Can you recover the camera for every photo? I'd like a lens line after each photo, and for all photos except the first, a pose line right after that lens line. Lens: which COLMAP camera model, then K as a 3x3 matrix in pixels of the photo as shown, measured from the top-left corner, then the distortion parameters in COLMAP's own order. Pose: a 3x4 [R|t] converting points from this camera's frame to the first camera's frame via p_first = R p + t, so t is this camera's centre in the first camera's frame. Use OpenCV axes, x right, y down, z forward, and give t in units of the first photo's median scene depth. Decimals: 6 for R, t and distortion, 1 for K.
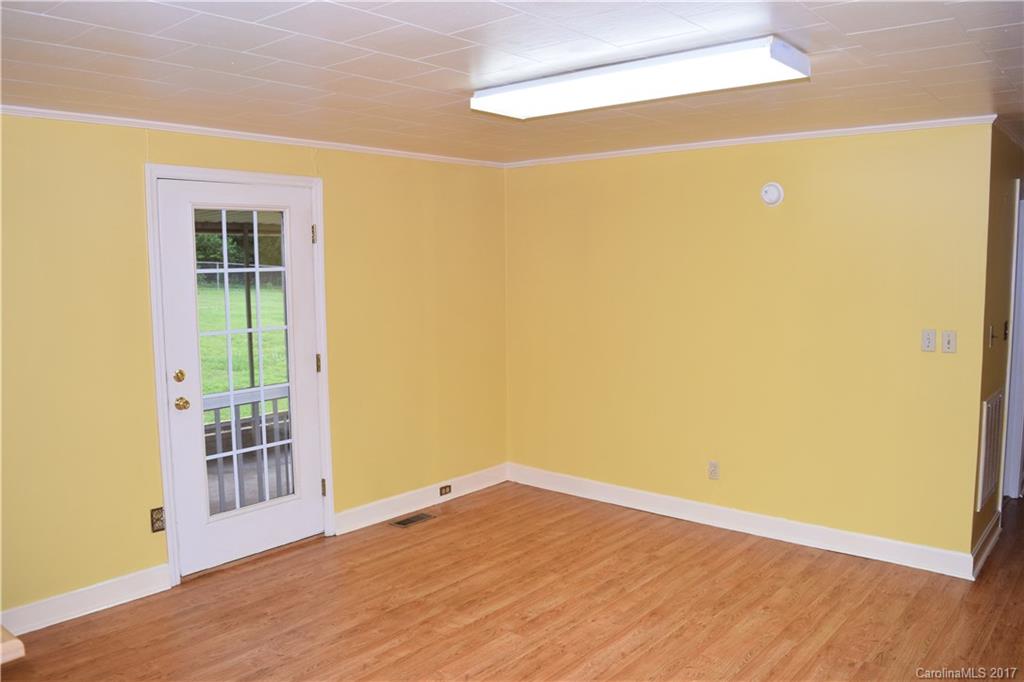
lens RADIAL K [[829.3, 0, 508.3], [0, 829.3, 345.5], [0, 0, 1]] dist [-0.034502, -0.000694]
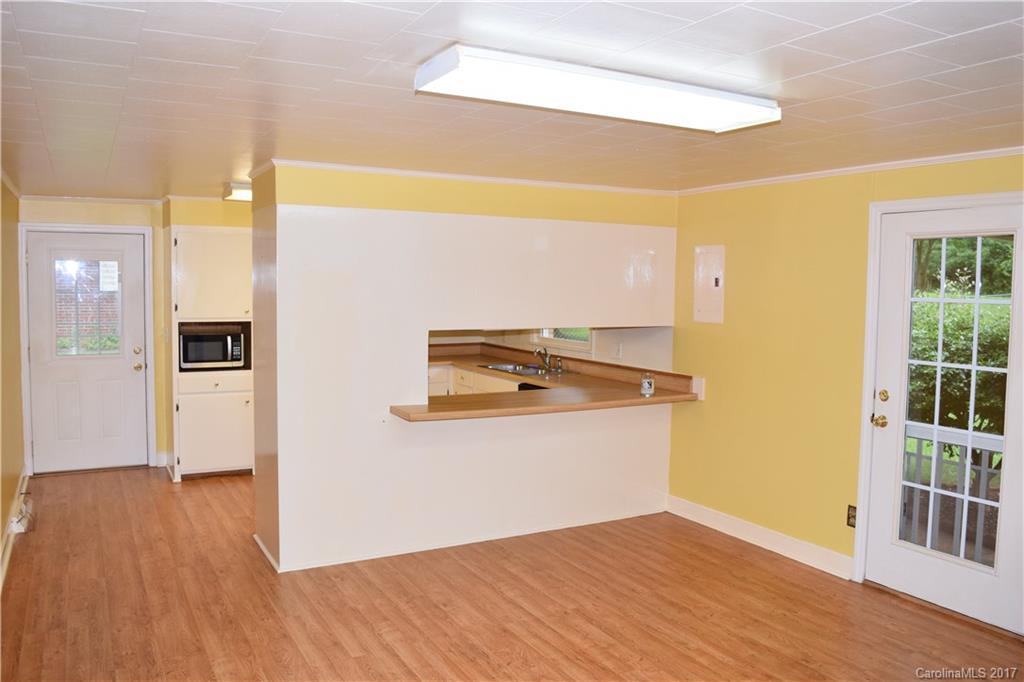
lens RADIAL K [[829.3, 0, 507.9], [0, 829.3, 335.5], [0, 0, 1]] dist [-0.034502, -0.000694]
pose [[-0.357851, 0.065370, -0.931488, 0.780186], [-0.105059, 0.988394, 0.109724, -0.108153], [0.927850, 0.137126, -0.346830, 0.918219]]
